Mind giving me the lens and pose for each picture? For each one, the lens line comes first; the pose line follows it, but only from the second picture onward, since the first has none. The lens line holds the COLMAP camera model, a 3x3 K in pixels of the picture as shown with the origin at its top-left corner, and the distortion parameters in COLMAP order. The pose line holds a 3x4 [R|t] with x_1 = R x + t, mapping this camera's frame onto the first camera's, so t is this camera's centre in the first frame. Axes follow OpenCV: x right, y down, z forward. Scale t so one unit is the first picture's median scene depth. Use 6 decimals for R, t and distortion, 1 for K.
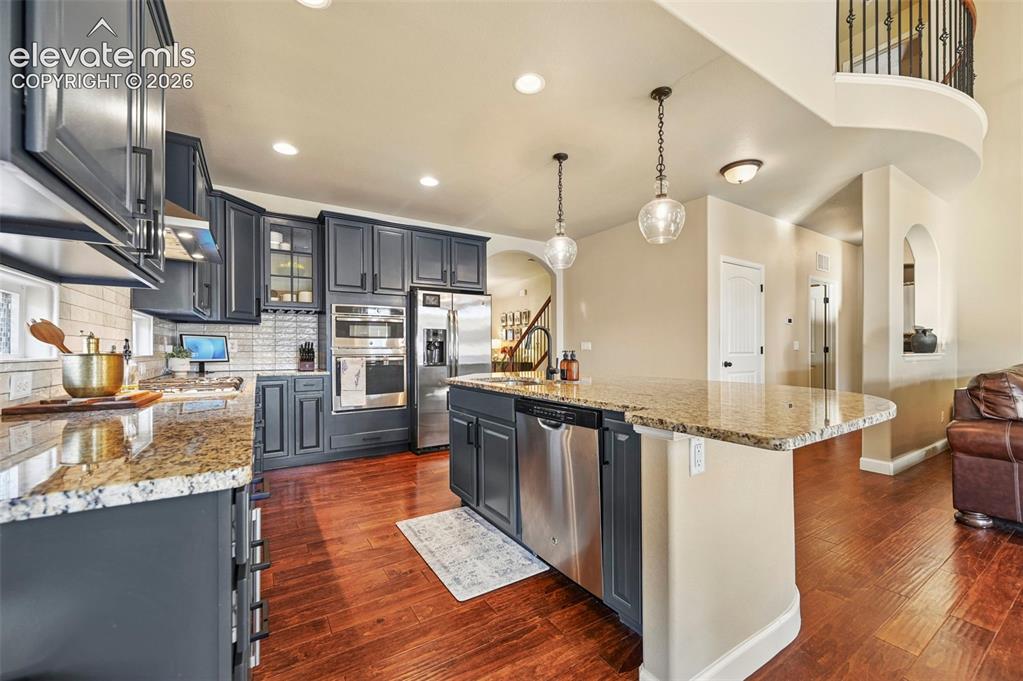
lens RADIAL K [[409.4, 0, 511.1], [0, 409.4, 348.2], [0, 0, 1]] dist [-0.002789, 0.000433]
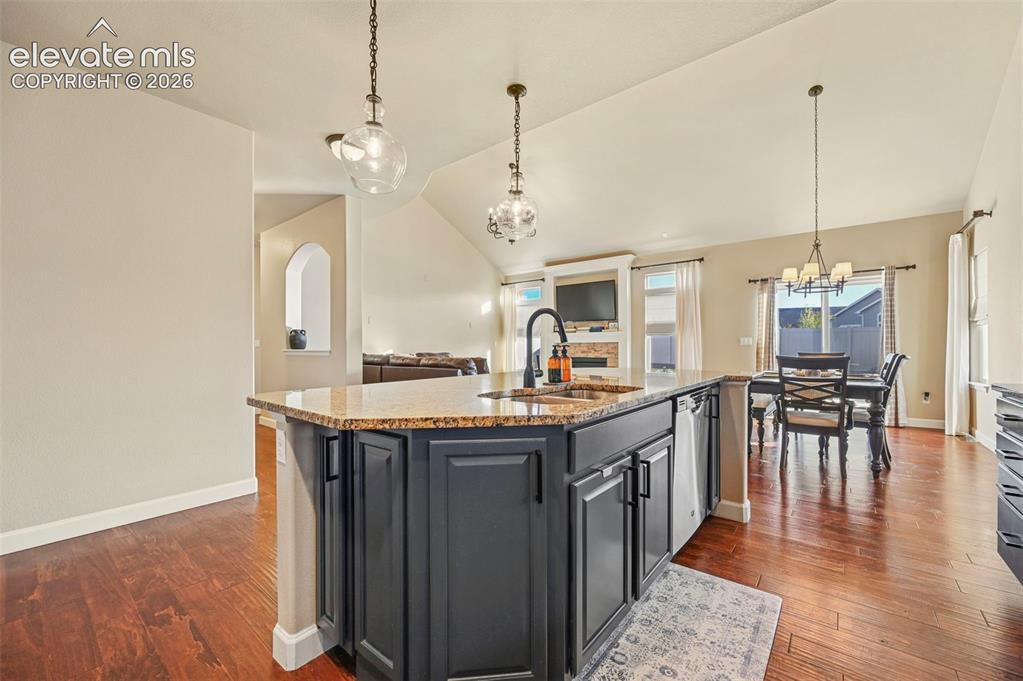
lens RADIAL K [[409.4, 0, 518.8], [0, 409.4, 345.5], [0, 0, 1]] dist [-0.002789, 0.000433]
pose [[-0.335328, 0.002805, 0.942097, -0.651729], [-0.001195, 0.999993, -0.003403, 0.009477], [-0.942101, -0.002267, -0.335322, 1.489314]]
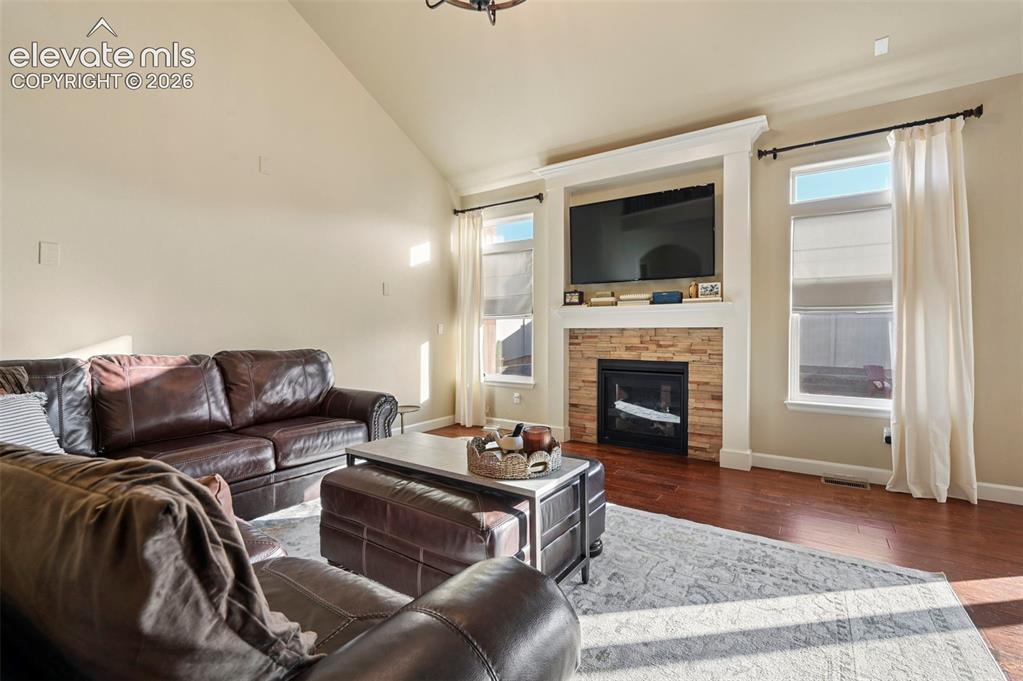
lens RADIAL K [[434.1, 0, 510.7], [0, 434.1, 337.9], [0, 0, 1]] dist [-0.003625, -0.000780]
pose [[-0.407559, -0.008412, 0.913140, 1.166797], [-0.007680, 0.999954, 0.005784, 0.004711], [-0.913146, -0.004655, -0.407605, 0.897968]]
